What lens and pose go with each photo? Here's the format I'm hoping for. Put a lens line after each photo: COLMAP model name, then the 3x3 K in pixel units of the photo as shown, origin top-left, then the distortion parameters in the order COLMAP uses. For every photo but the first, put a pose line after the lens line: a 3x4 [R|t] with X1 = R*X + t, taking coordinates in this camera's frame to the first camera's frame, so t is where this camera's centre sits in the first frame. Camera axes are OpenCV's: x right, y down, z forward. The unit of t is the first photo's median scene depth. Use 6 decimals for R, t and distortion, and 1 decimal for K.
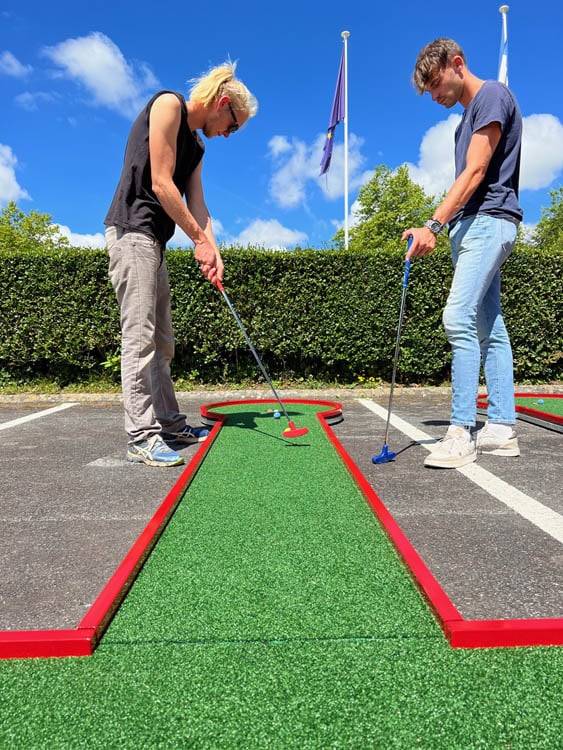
lens RADIAL K [[590.6, 0, 280.8], [0, 590.6, 407.6], [0, 0, 1]] dist [0.032712, -0.070091]
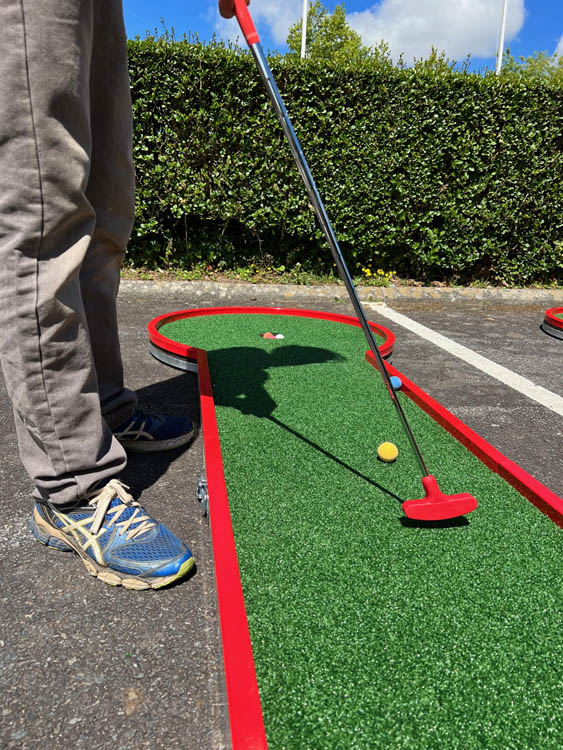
lens RADIAL K [[590.6, 0, 280.8], [0, 590.6, 407.6], [0, 0, 1]] dist [0.032712, -0.070091]
pose [[0.985781, 0.007827, 0.167853, -0.083162], [-0.044556, 0.975333, 0.216194, -0.039633], [-0.162020, -0.220599, 0.961814, 0.316510]]
